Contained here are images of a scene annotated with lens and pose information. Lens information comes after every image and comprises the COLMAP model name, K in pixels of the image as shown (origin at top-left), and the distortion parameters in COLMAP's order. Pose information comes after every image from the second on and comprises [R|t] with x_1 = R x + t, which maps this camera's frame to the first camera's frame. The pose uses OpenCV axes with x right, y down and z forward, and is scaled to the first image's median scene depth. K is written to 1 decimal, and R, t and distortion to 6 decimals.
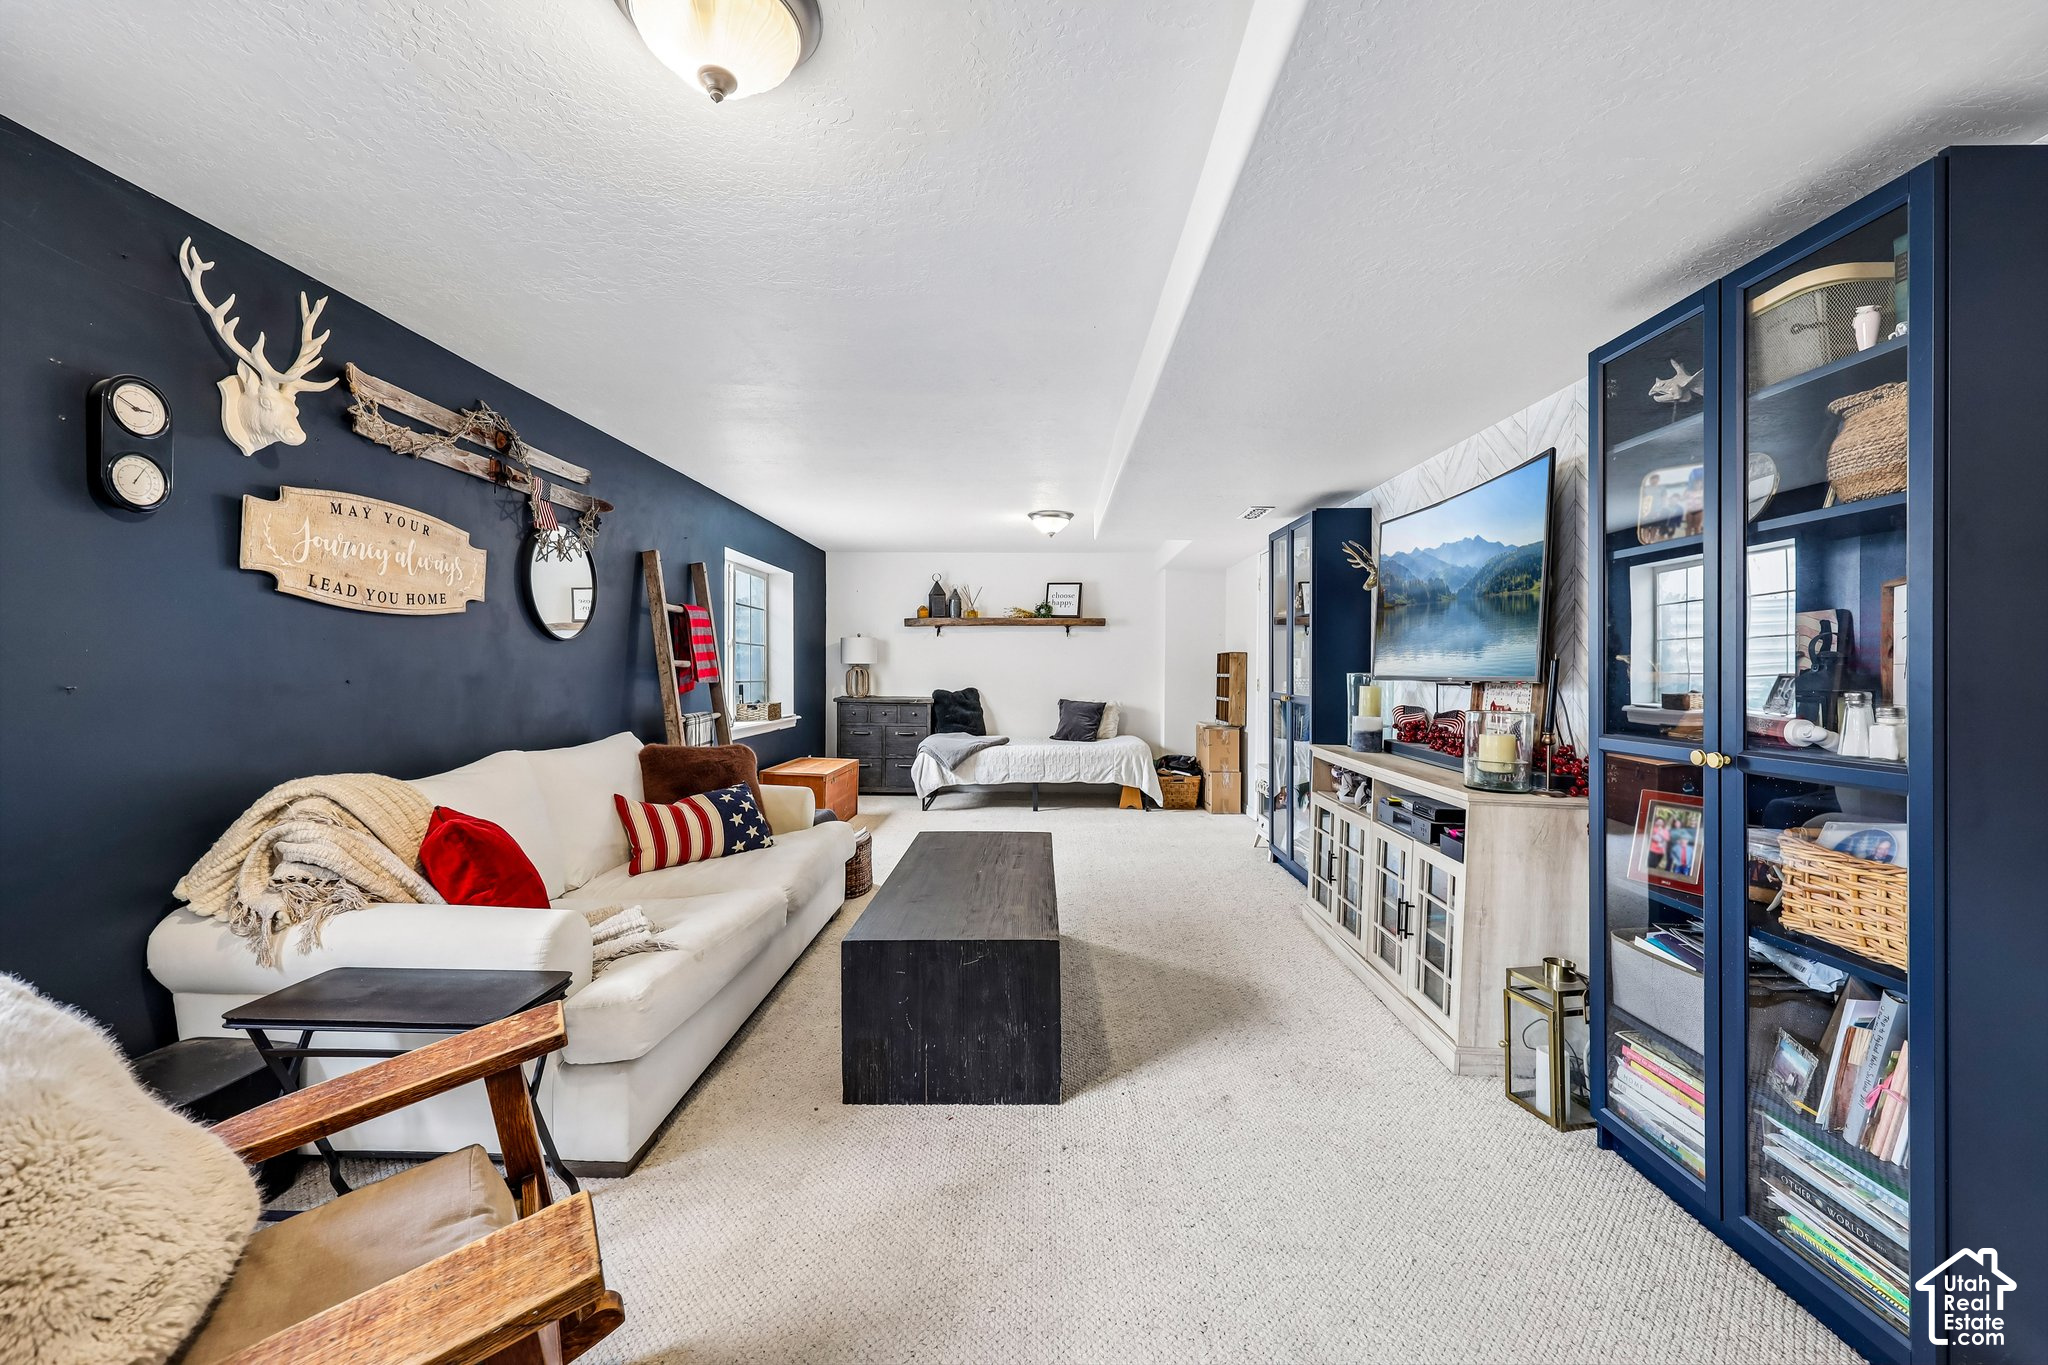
lens RADIAL K [[818.4, 0, 1025.5], [0, 818.4, 673.3], [0, 0, 1]] dist [-0.000002, 0.000197]
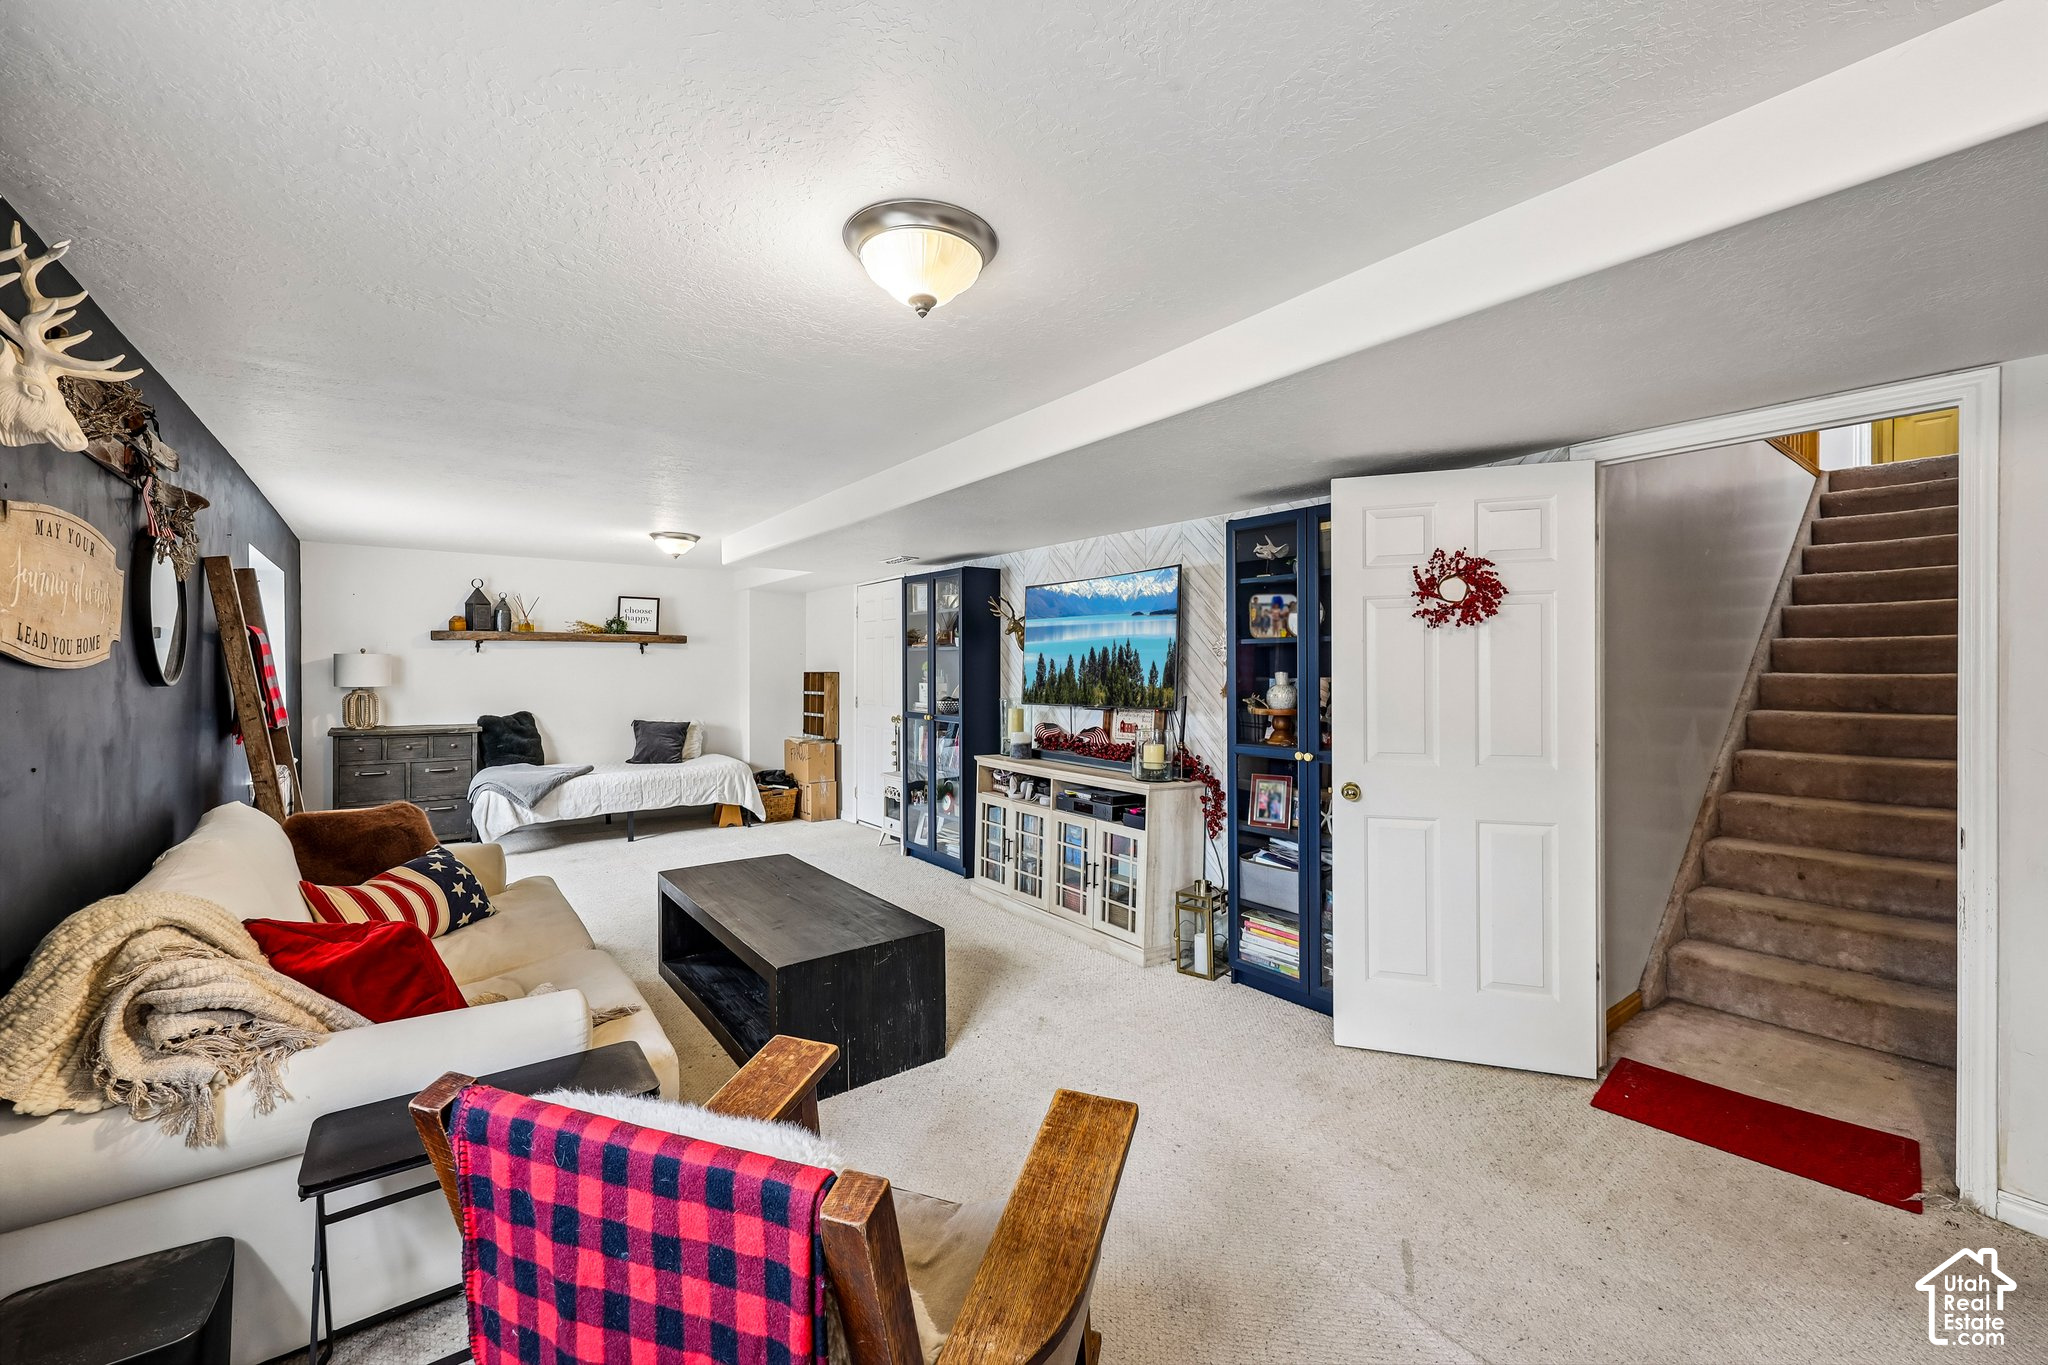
lens RADIAL K [[818.4, 0, 1031.2], [0, 818.4, 673.6], [0, 0, 1]] dist [-0.000002, 0.000197]
pose [[0.787289, -0.006938, 0.616546, -0.319843], [0.007190, 0.999972, 0.002070, -0.037168], [-0.616543, 0.002803, 0.787316, -0.045437]]
